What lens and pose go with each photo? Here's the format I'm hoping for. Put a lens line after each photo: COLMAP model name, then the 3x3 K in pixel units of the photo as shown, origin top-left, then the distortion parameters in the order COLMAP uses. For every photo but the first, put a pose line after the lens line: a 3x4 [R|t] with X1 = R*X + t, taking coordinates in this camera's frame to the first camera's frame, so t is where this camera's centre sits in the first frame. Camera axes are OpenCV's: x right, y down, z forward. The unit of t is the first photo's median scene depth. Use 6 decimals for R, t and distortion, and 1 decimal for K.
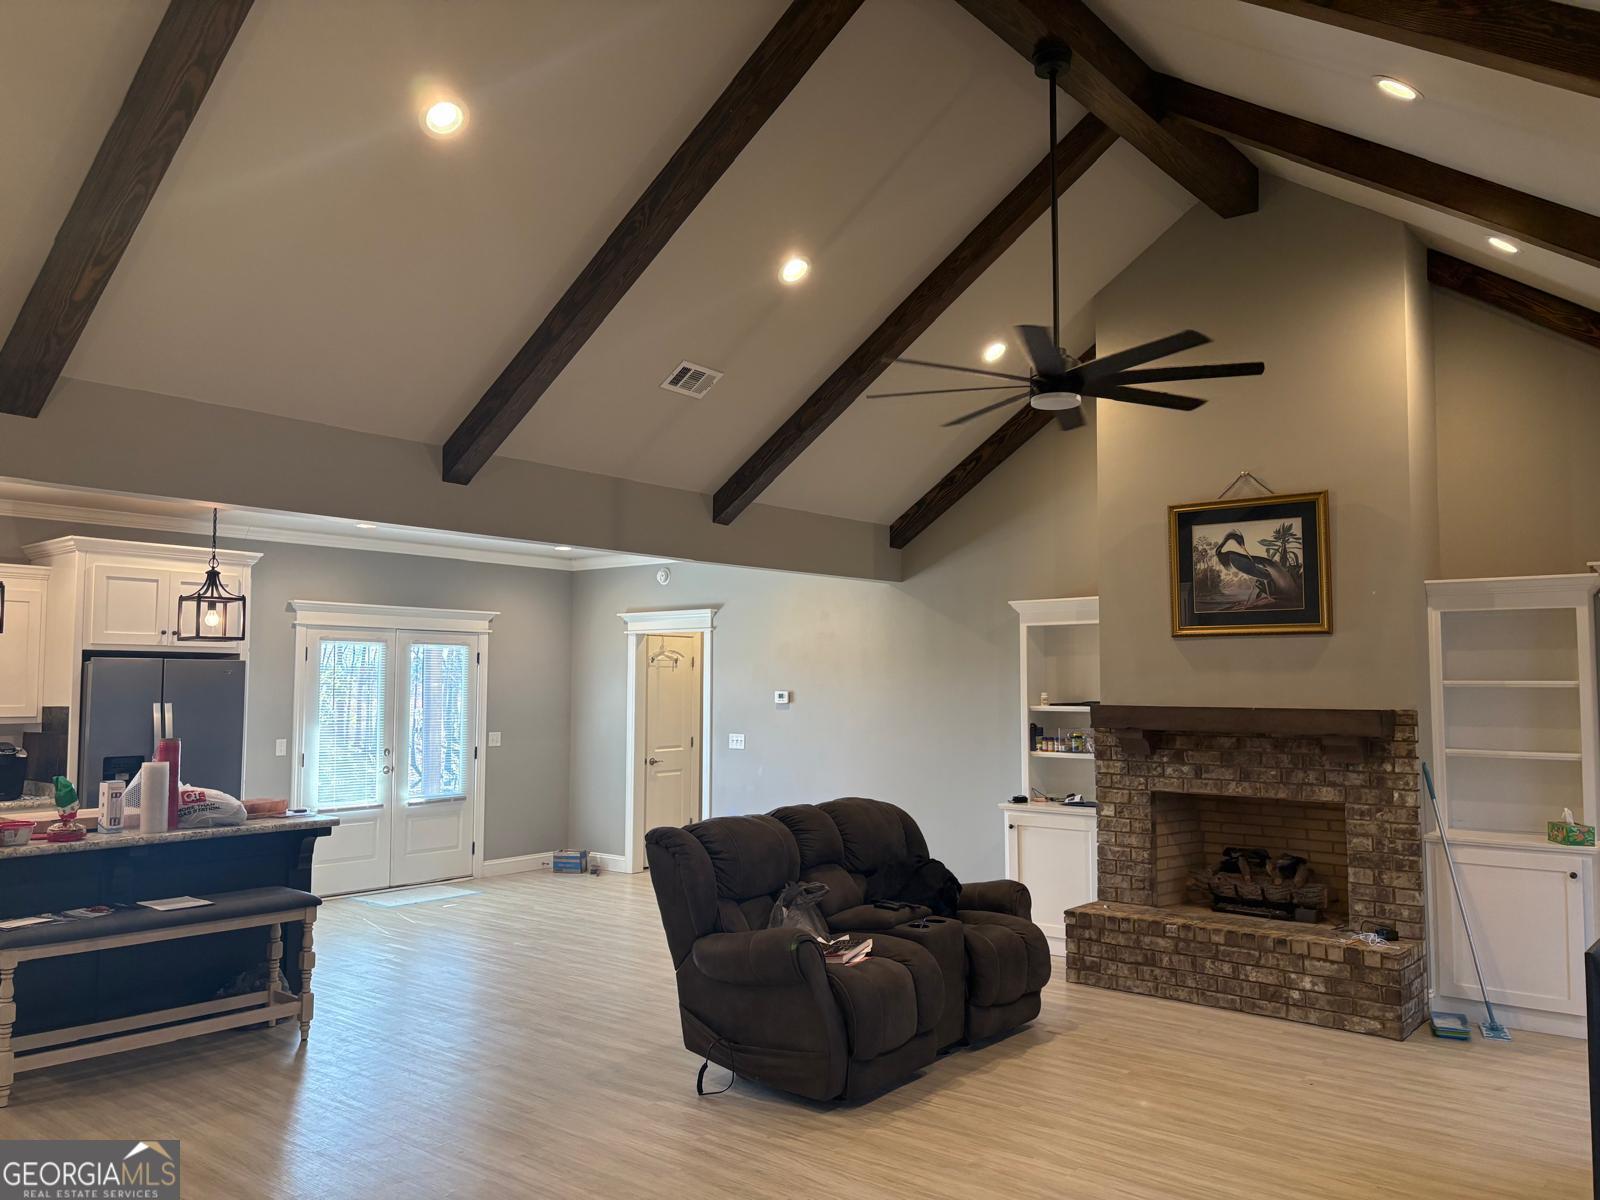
lens RADIAL K [[1206.0, 0, 800.0], [0, 1206.0, 600.0], [0, 0, 1]] dist [0.030978, 0.004318]
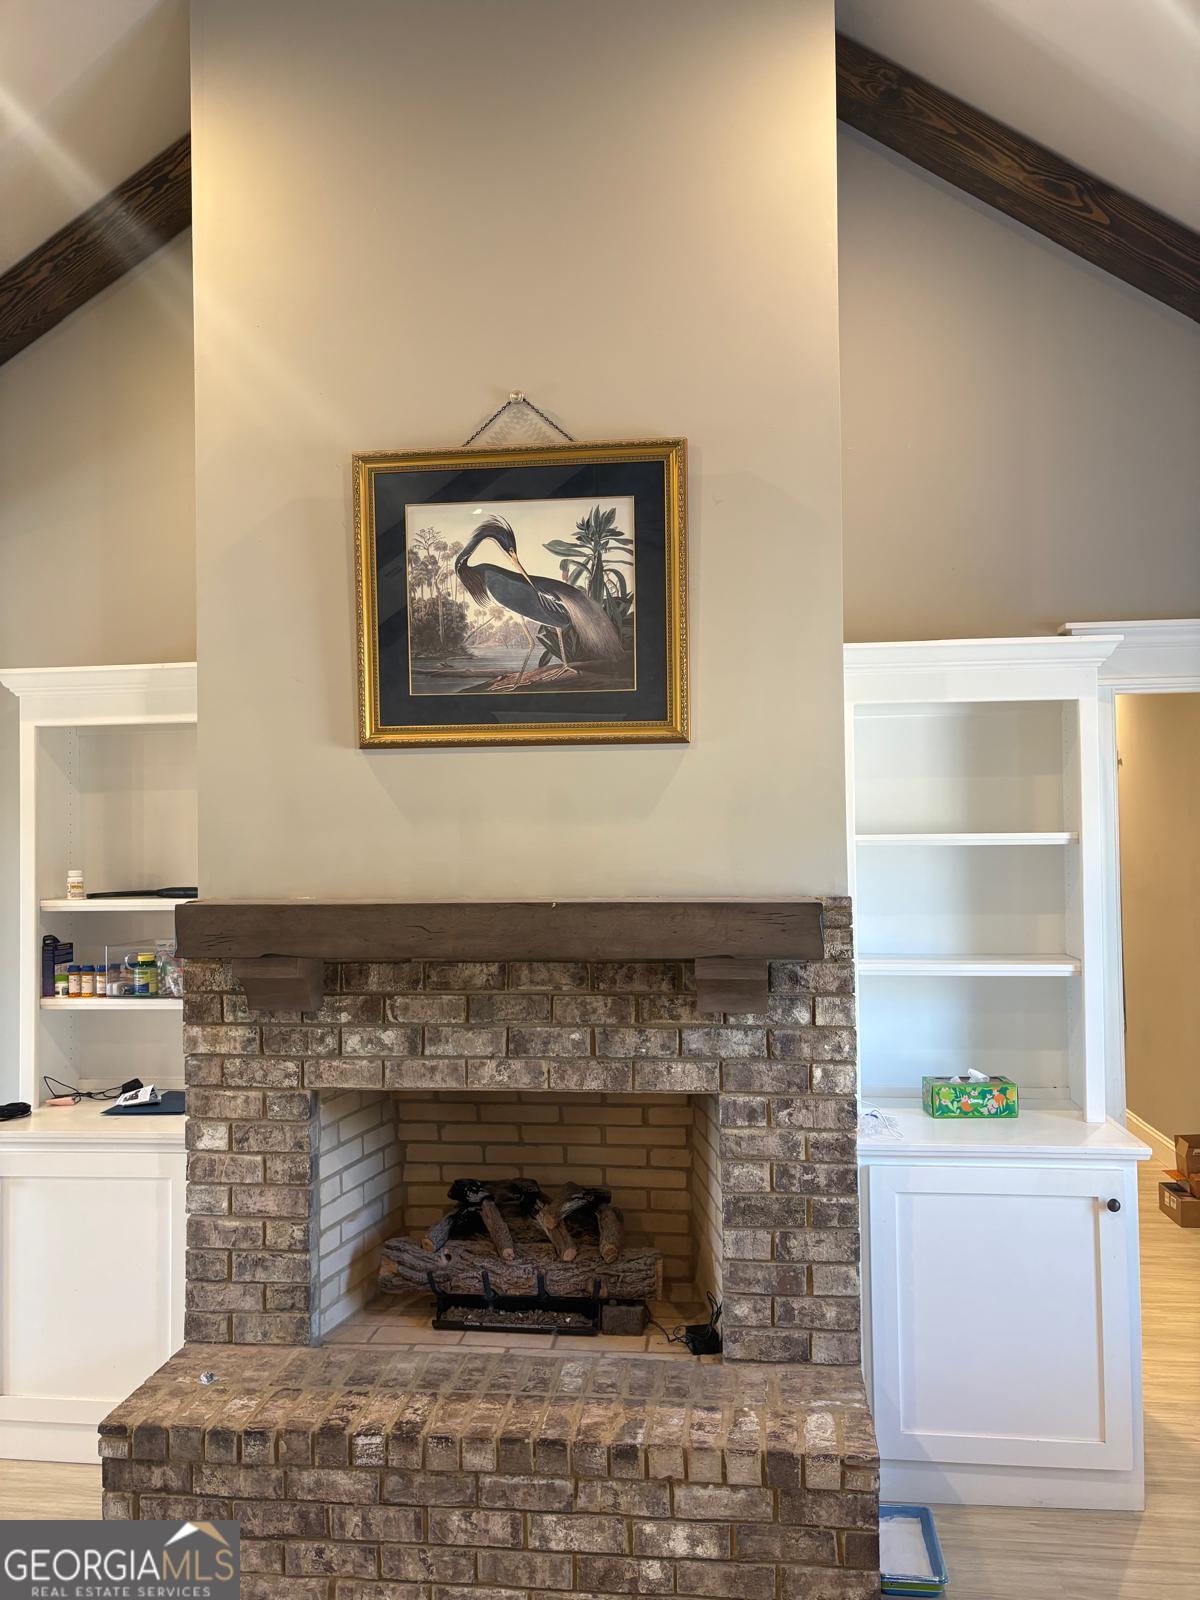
lens RADIAL K [[1219.2, 0, 603.7], [0, 1219.2, 827.2], [0, 0, 1]] dist [0.056692, -0.088008]
pose [[0.843906, -0.005648, 0.536462, 0.142852], [-0.024943, 0.998450, 0.049751, 0.036875], [-0.535912, -0.055366, 0.842457, 0.583119]]
